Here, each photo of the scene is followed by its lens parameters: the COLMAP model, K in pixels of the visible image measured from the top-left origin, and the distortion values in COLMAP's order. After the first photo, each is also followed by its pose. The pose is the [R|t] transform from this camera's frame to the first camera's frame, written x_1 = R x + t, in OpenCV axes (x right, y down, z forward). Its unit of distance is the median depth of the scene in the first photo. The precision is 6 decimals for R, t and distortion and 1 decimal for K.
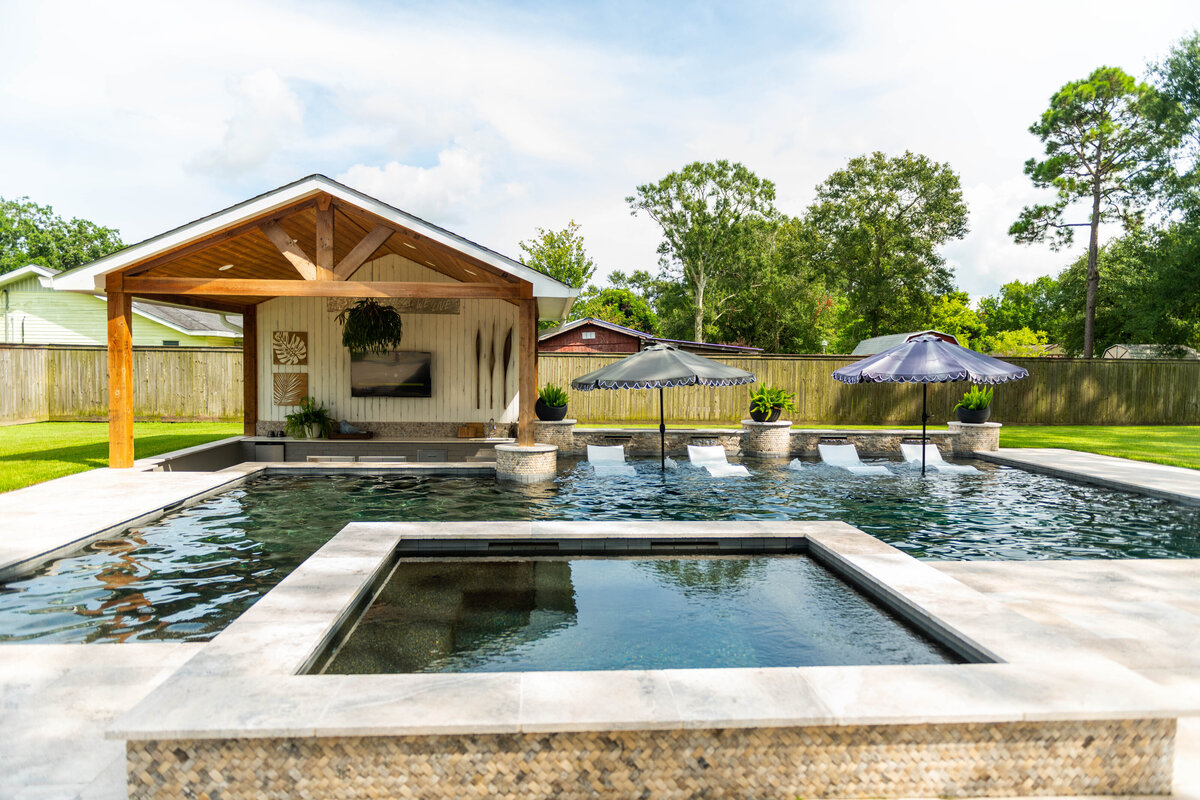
lens RADIAL K [[809.9, 0, 600.0], [0, 809.9, 400.0], [0, 0, 1]] dist [0.004602, -0.002318]
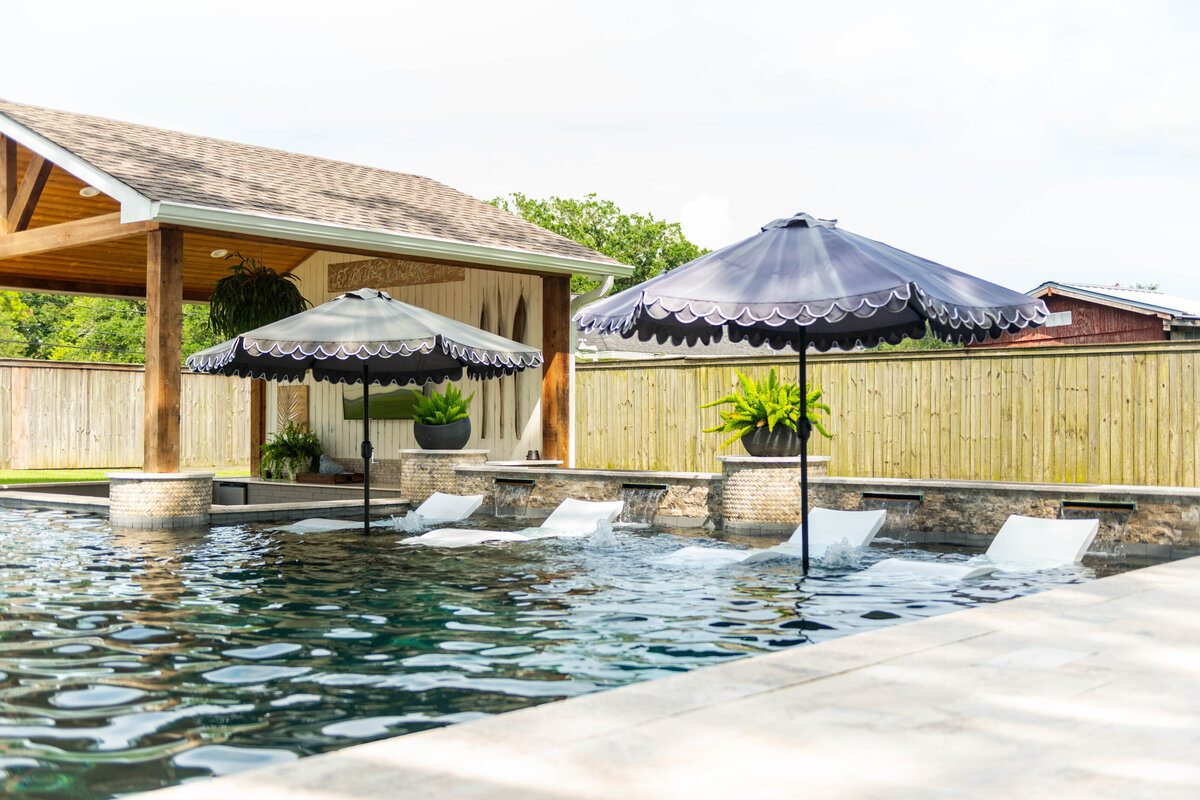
lens RADIAL K [[1285.6, 0, 600.0], [0, 1285.6, 400.0], [0, 0, 1]] dist [-0.000886, -0.000197]
pose [[0.692166, -0.018301, -0.721507, 0.398603], [-0.030205, 0.998068, -0.054293, 0.022400], [0.721106, 0.059373, 0.690276, 0.268033]]
